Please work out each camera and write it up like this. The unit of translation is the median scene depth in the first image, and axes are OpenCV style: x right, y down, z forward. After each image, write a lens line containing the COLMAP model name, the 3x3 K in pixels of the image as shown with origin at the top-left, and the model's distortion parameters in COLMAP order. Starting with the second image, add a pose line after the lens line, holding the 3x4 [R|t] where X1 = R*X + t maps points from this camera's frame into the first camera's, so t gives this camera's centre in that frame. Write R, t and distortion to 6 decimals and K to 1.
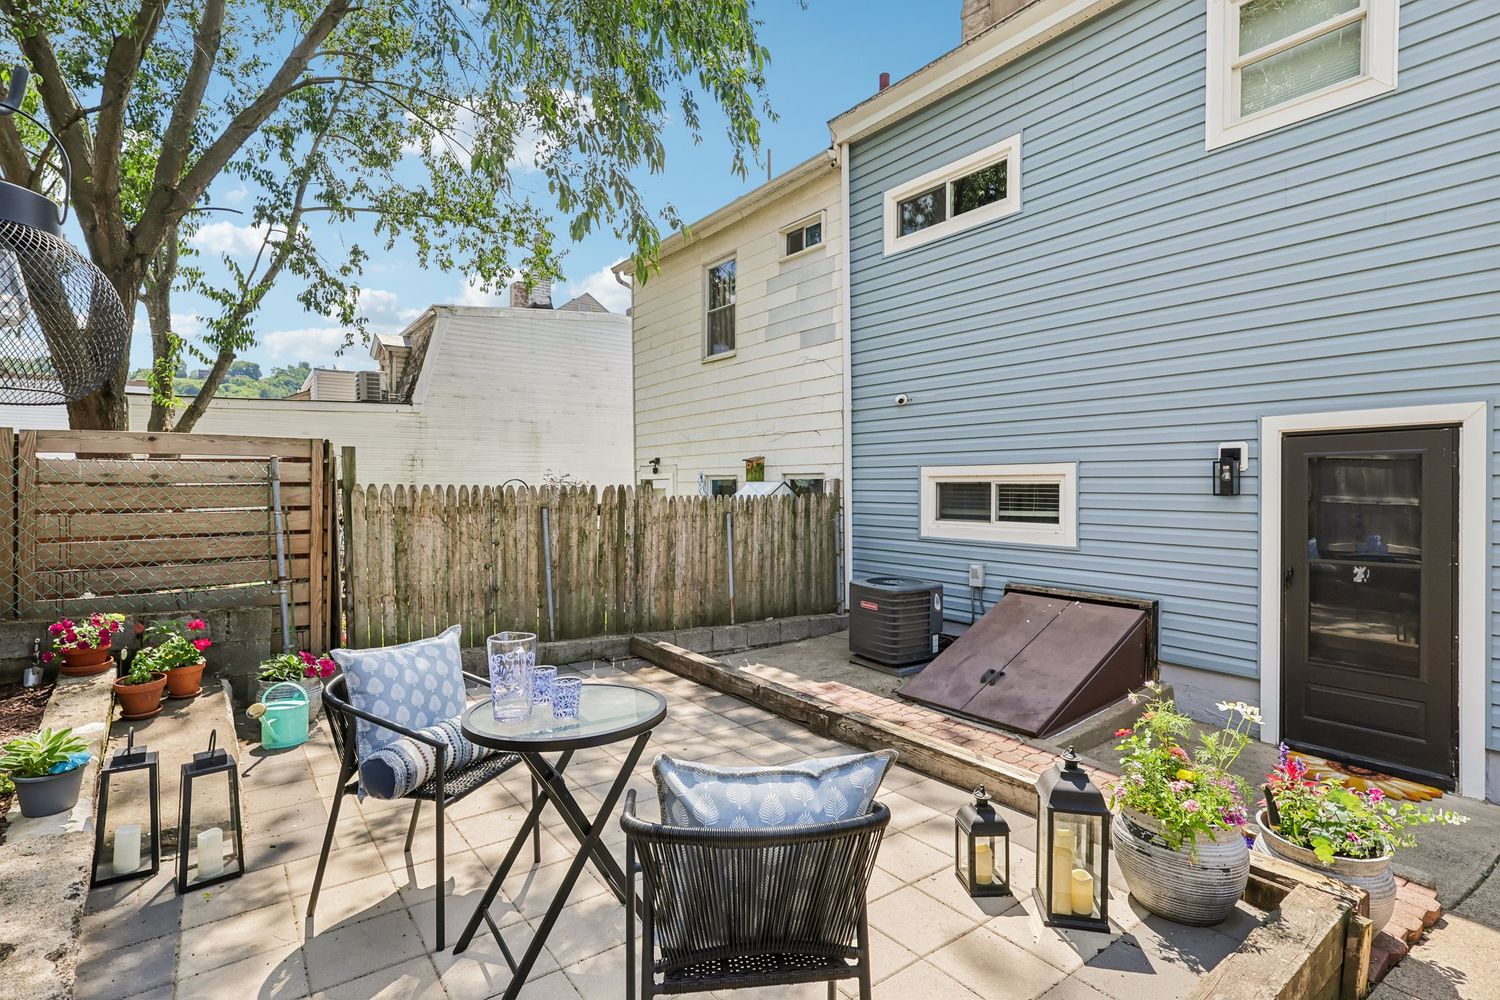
lens RADIAL K [[705.5, 0, 752.7], [0, 705.5, 507.0], [0, 0, 1]] dist [0.002089, -0.000214]
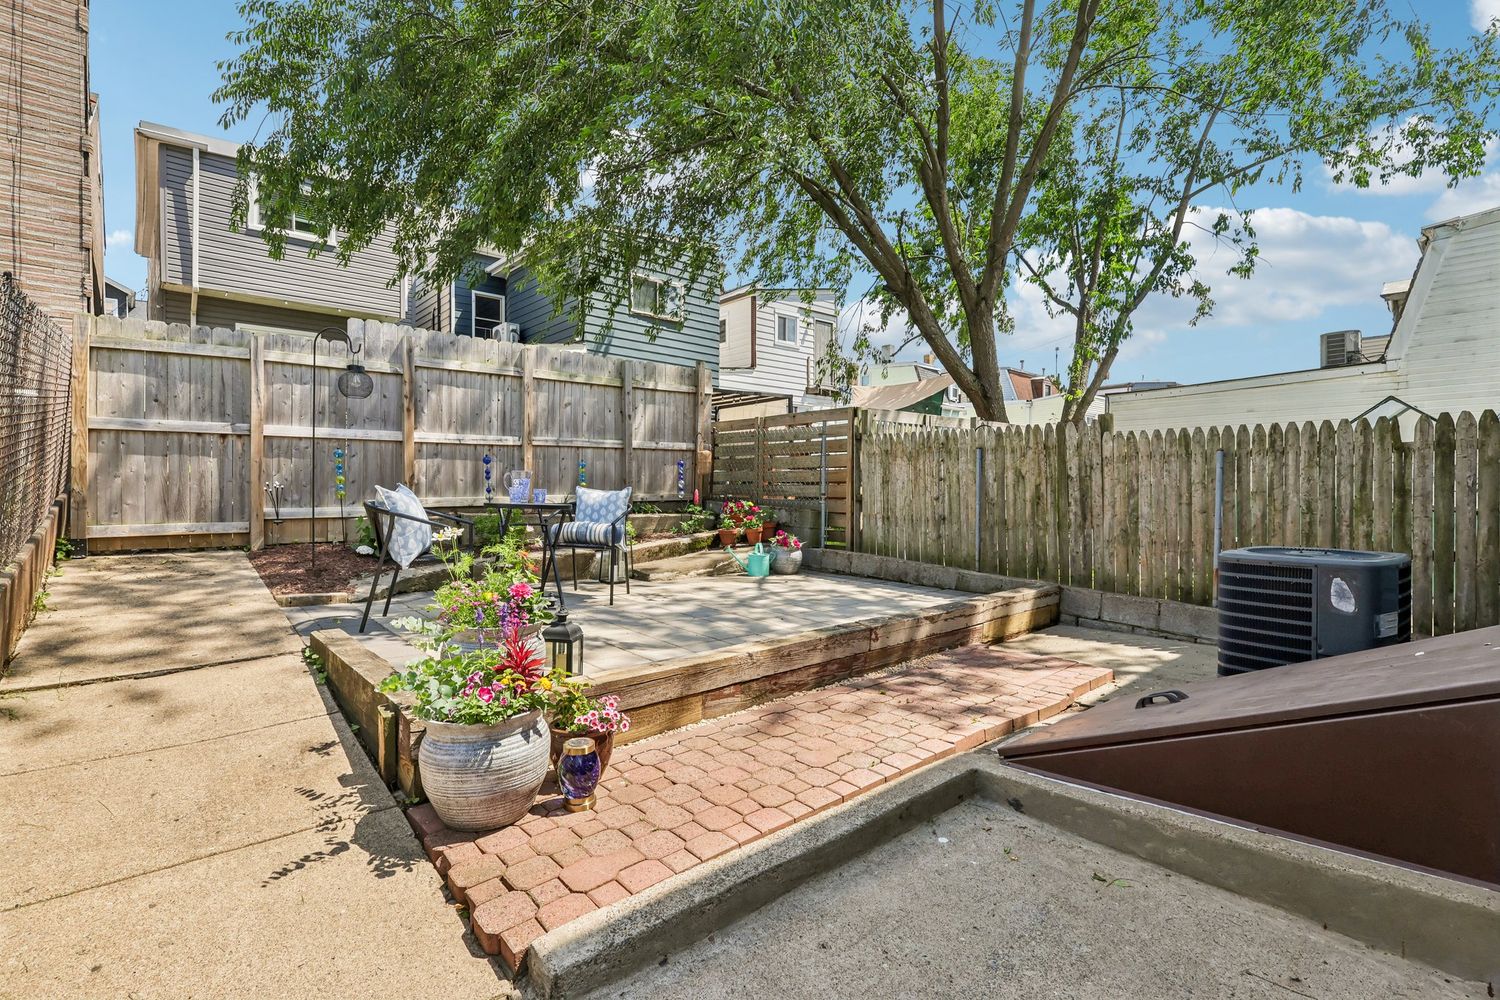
lens RADIAL K [[705.5, 0, 743.4], [0, 705.5, 508.3], [0, 0, 1]] dist [0.002089, -0.000214]
pose [[0.069045, 0.028123, -0.997217, 0.761856], [-0.035328, 0.999045, 0.025729, 0.077547], [0.996988, 0.033453, 0.069973, 0.556713]]
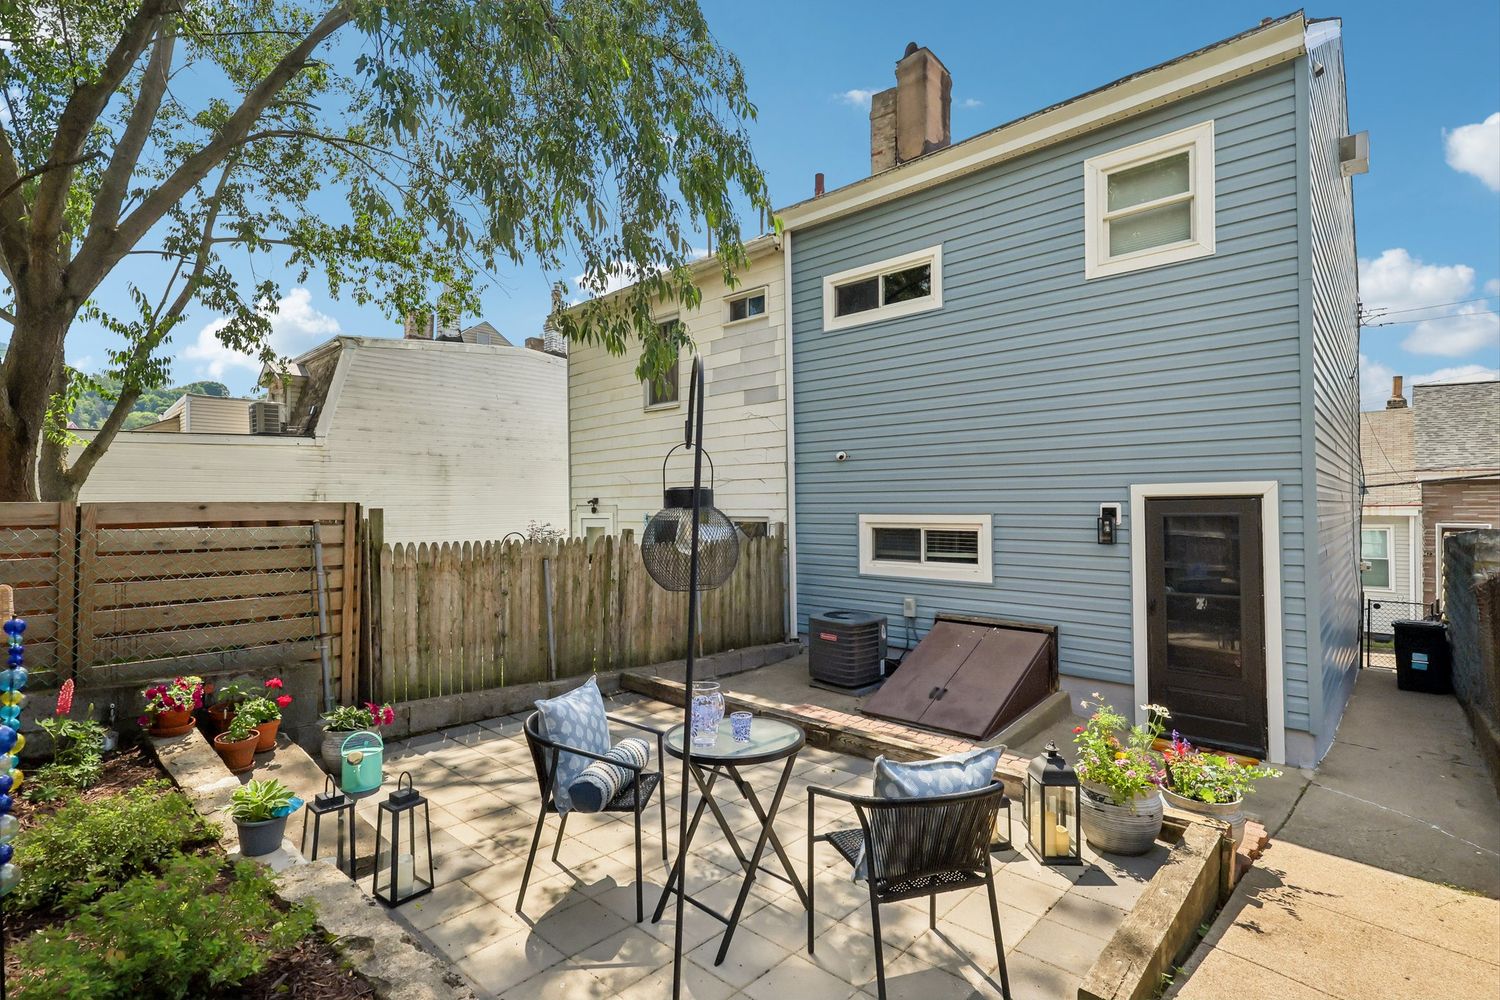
lens RADIAL K [[705.5, 0, 754.3], [0, 705.5, 507.1], [0, 0, 1]] dist [0.002089, -0.000214]
pose [[0.983978, -0.003994, 0.178242, -0.169663], [0.009259, 0.999545, -0.028717, -0.044403], [-0.178047, 0.029907, 0.983567, -0.140546]]
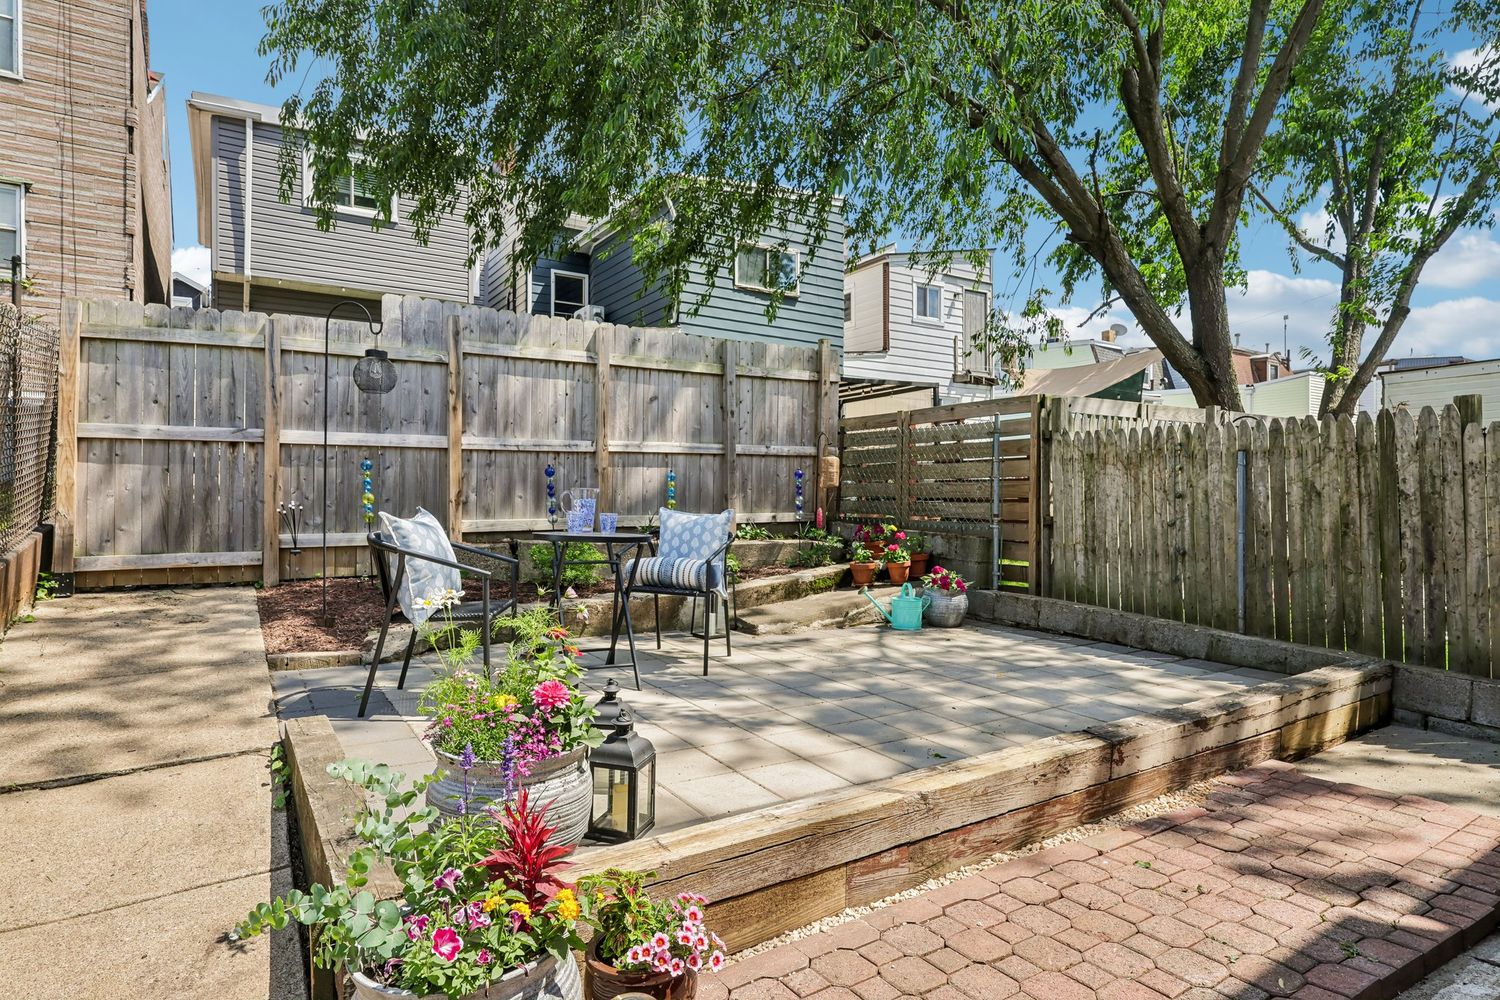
lens RADIAL K [[836.6, 0, 724.5], [0, 836.6, 505.7], [0, 0, 1]] dist [-0.000662, -0.000500]
pose [[-0.101420, 0.008228, -0.994810, 0.623046], [-0.035890, 0.999285, 0.011924, 0.066787], [0.994196, 0.036913, -0.101052, 0.545827]]
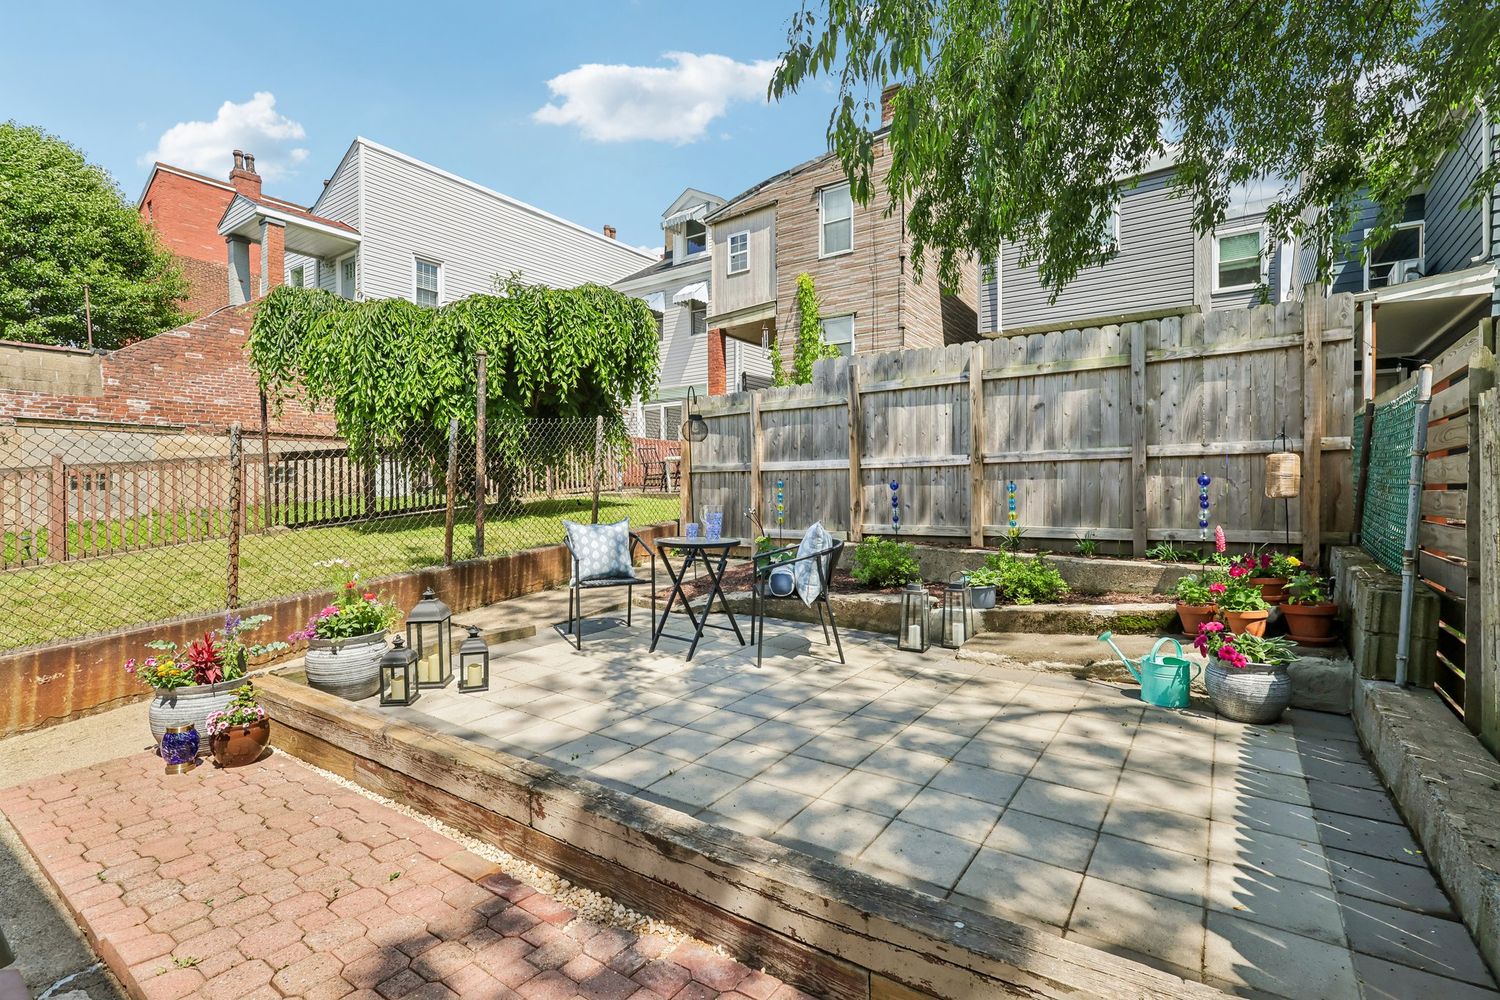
lens RADIAL K [[705.5, 0, 747.9], [0, 705.5, 504.0], [0, 0, 1]] dist [0.002089, -0.000214]
pose [[-0.964839, 0.003194, -0.262823, 0.123222], [-0.009759, 0.998801, 0.047963, 0.027384], [0.262662, 0.048841, -0.963651, 1.116441]]
